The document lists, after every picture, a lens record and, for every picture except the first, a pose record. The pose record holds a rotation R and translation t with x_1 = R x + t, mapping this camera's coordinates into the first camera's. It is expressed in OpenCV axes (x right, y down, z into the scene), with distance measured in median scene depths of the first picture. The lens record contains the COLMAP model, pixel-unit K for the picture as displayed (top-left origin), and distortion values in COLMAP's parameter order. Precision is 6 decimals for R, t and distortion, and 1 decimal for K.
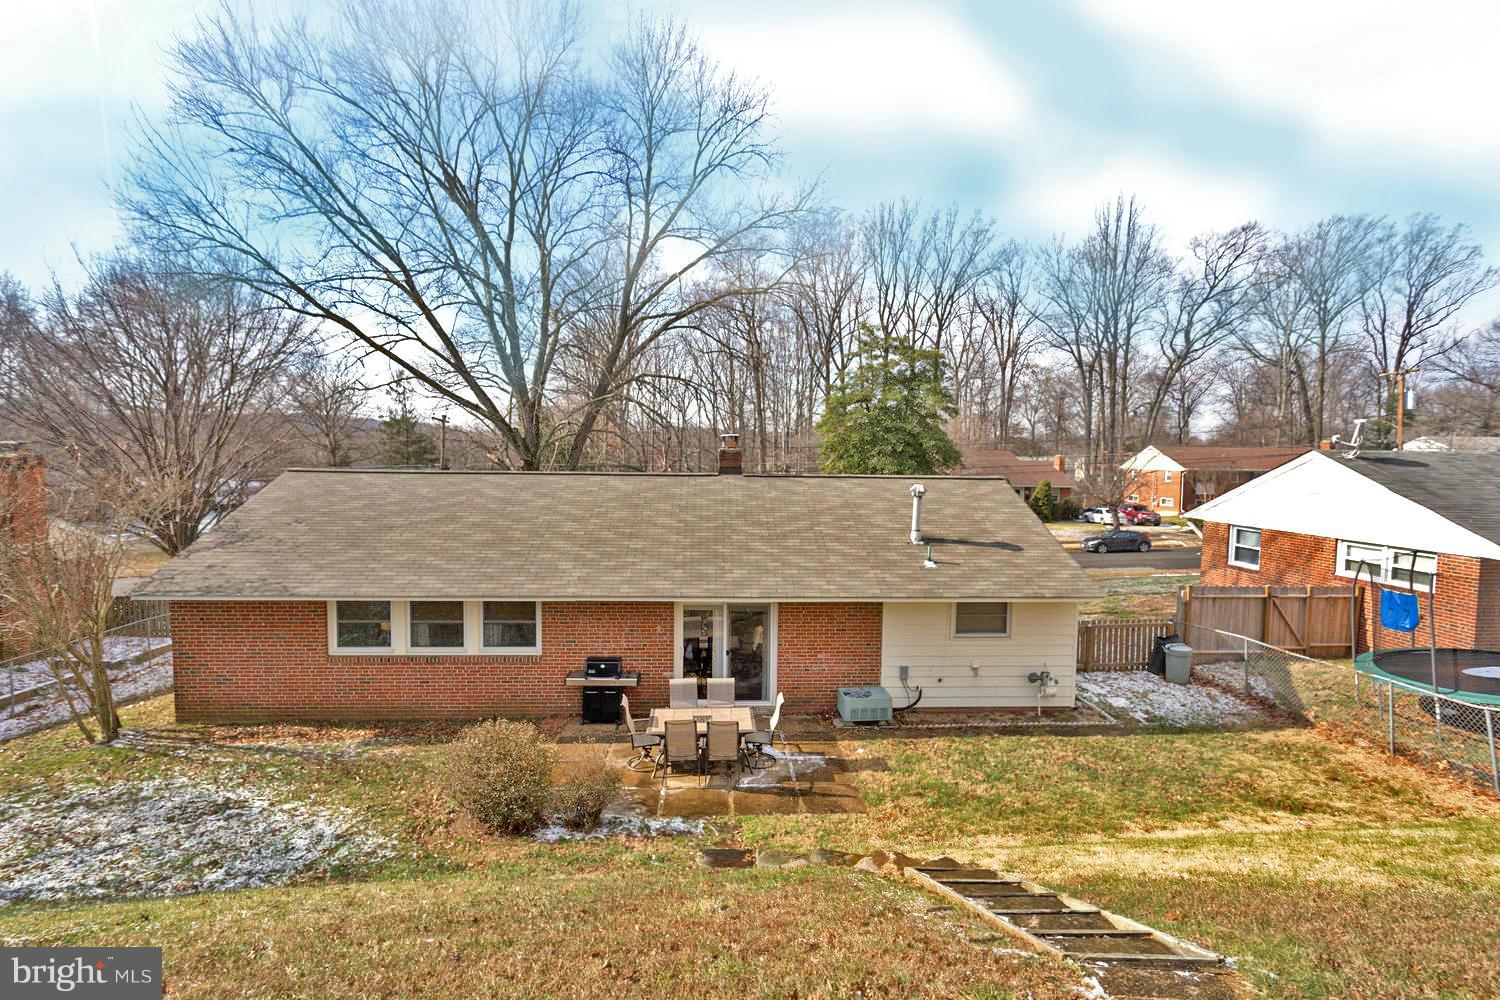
lens RADIAL K [[728.0, 0, 788.6], [0, 728.0, 502.7], [0, 0, 1]] dist [0.003242, 0.000006]
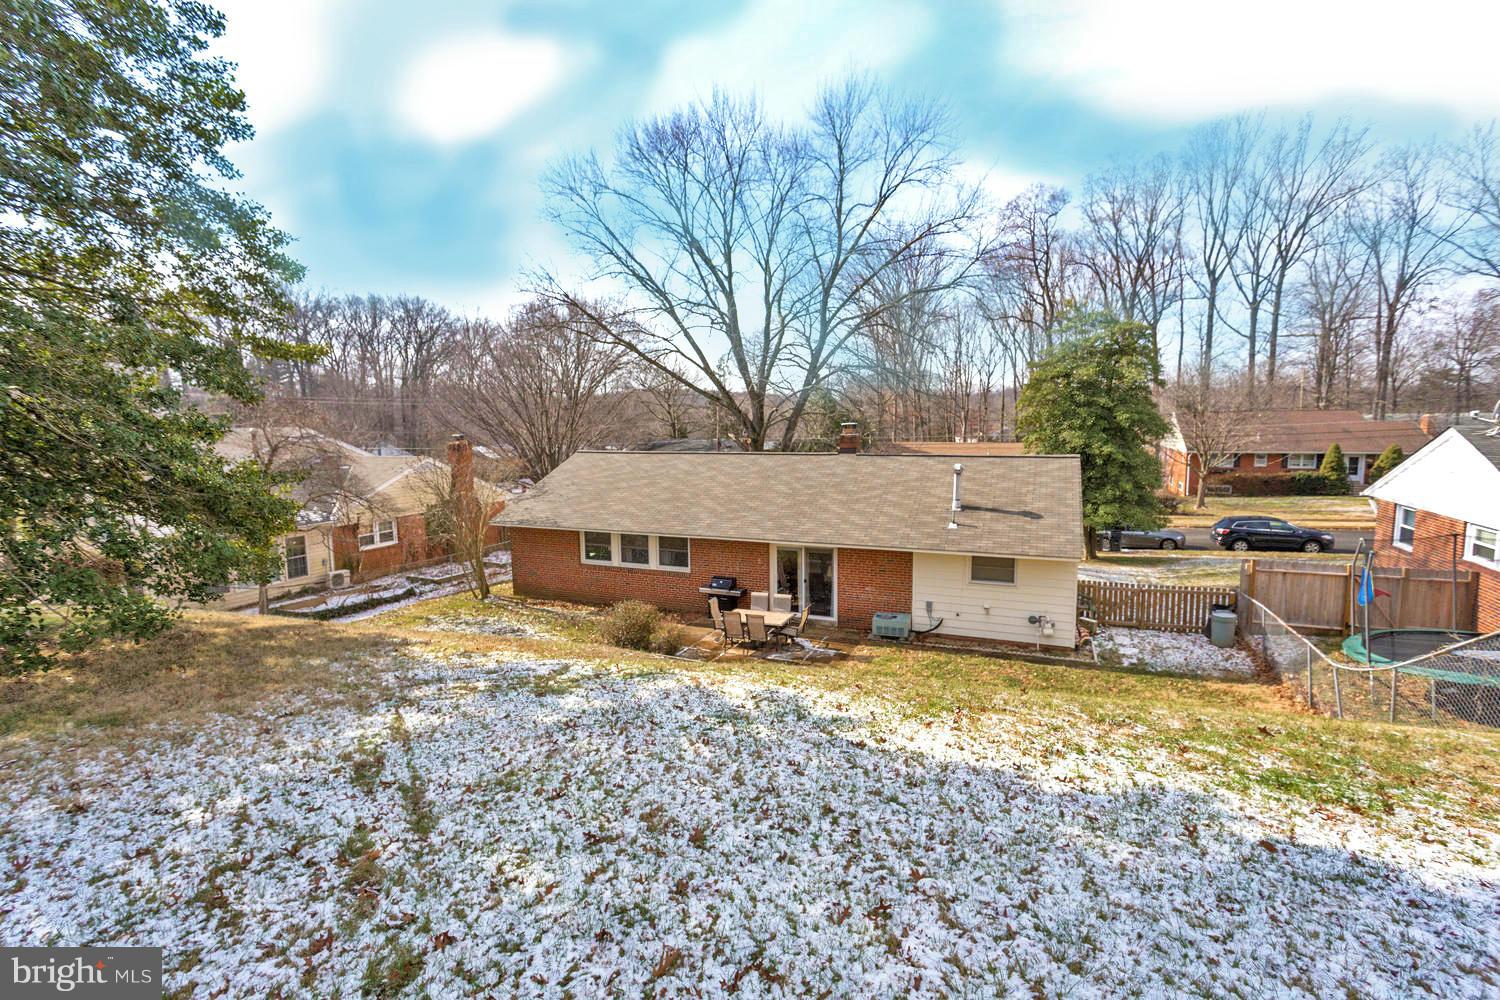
lens RADIAL K [[728.0, 0, 788.6], [0, 728.0, 502.7], [0, 0, 1]] dist [0.003242, 0.000006]
pose [[0.906617, 0.028802, -0.420971, 0.492464], [-0.007863, 0.998648, 0.051390, -0.022553], [0.421882, -0.043281, 0.905617, -0.312389]]
